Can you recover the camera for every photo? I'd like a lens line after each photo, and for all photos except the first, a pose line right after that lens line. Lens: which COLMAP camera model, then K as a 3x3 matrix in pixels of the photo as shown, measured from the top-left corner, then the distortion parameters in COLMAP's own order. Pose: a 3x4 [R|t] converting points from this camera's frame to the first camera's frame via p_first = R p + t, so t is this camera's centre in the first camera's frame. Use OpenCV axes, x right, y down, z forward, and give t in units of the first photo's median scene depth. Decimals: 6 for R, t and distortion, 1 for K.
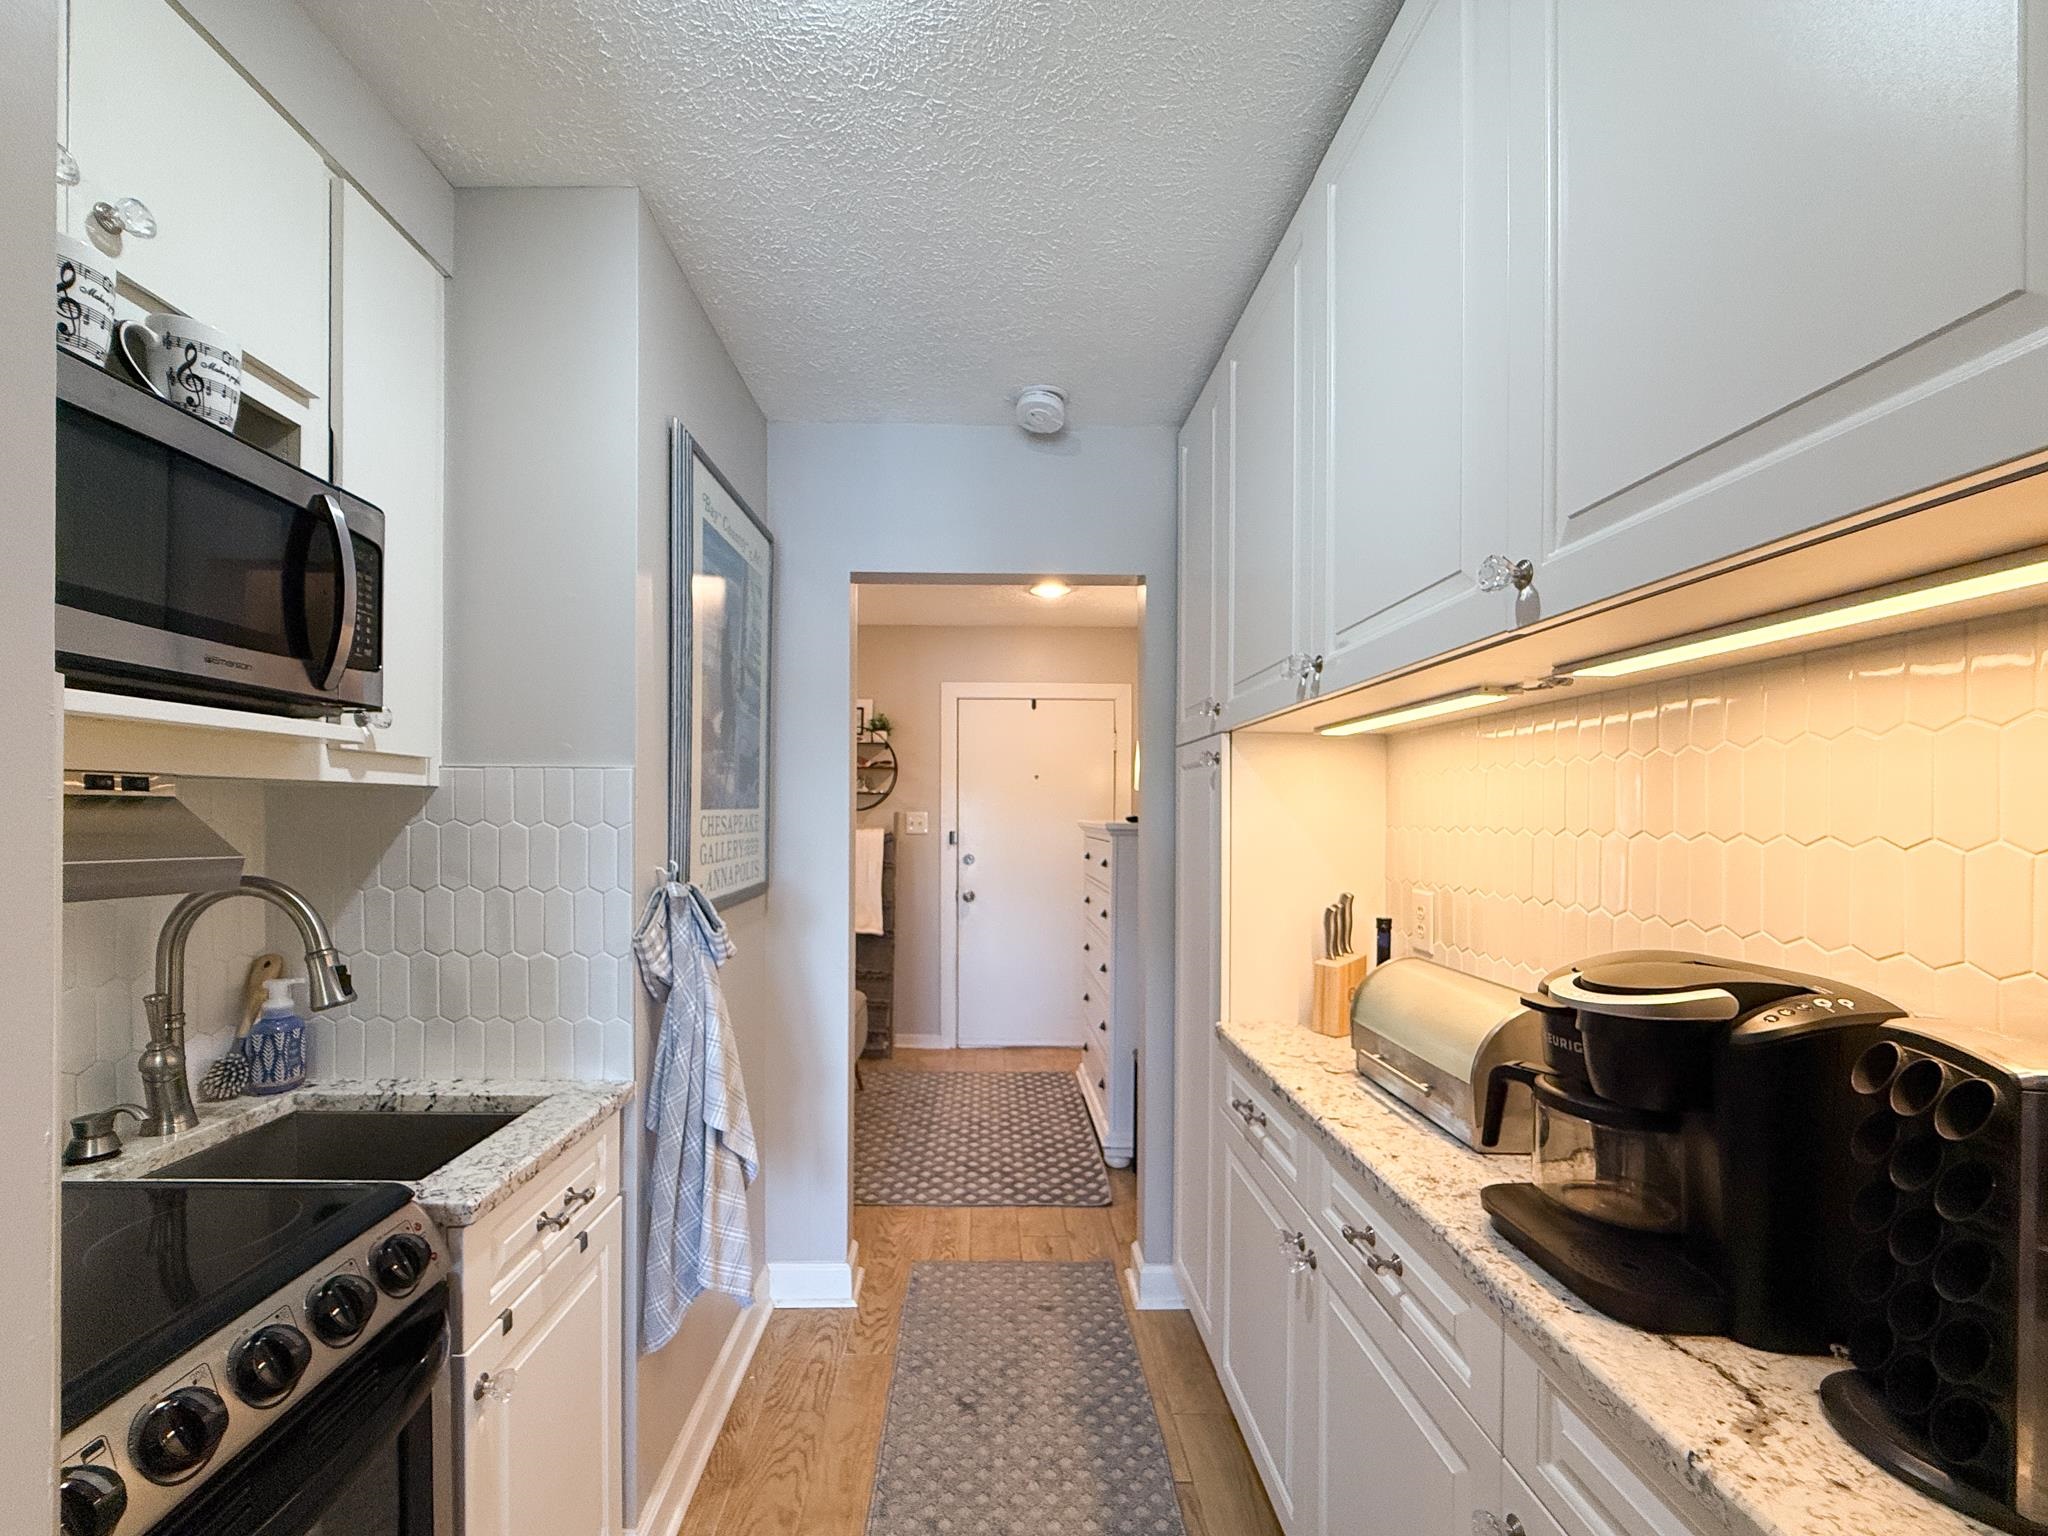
lens RADIAL K [[857.2, 0, 1006.9], [0, 857.2, 833.0], [0, 0, 1]] dist [-0.001643, 0.001509]
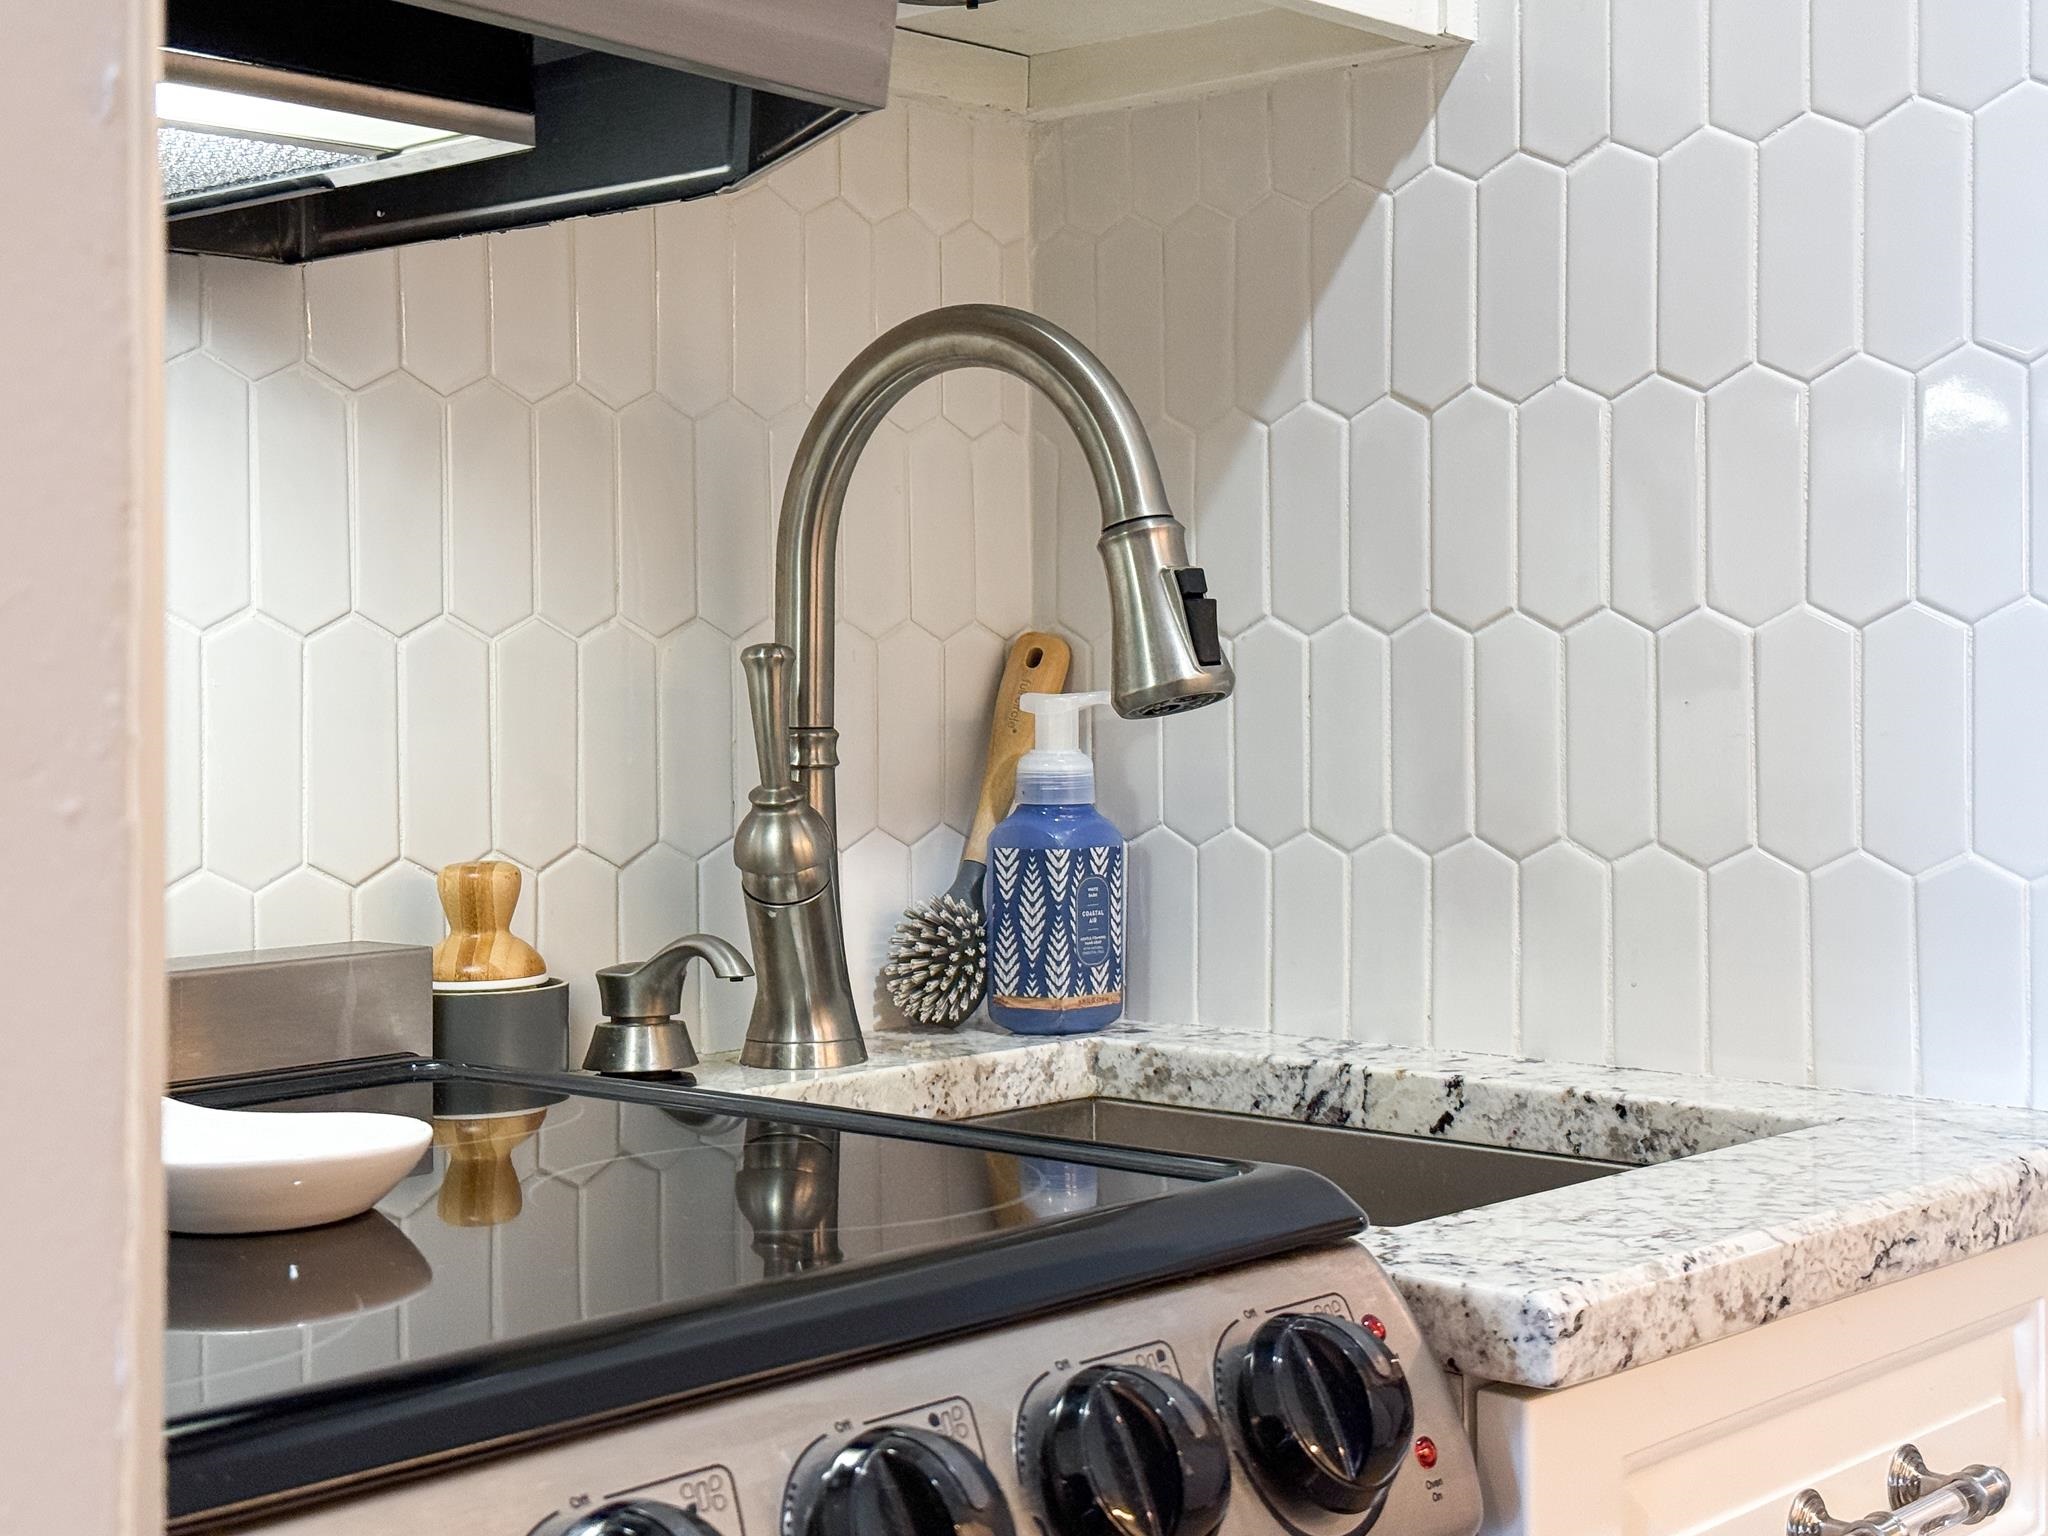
lens RADIAL K [[2965.5, 0, 1027.0], [0, 2965.5, 765.0], [0, 0, 1]] dist [0.147479, 0.000000]
pose [[0.731864, 0.006406, -0.681421, -0.096480], [0.003197, 0.999913, 0.012834, 0.193684], [0.681444, -0.011571, 0.731779, 0.177725]]
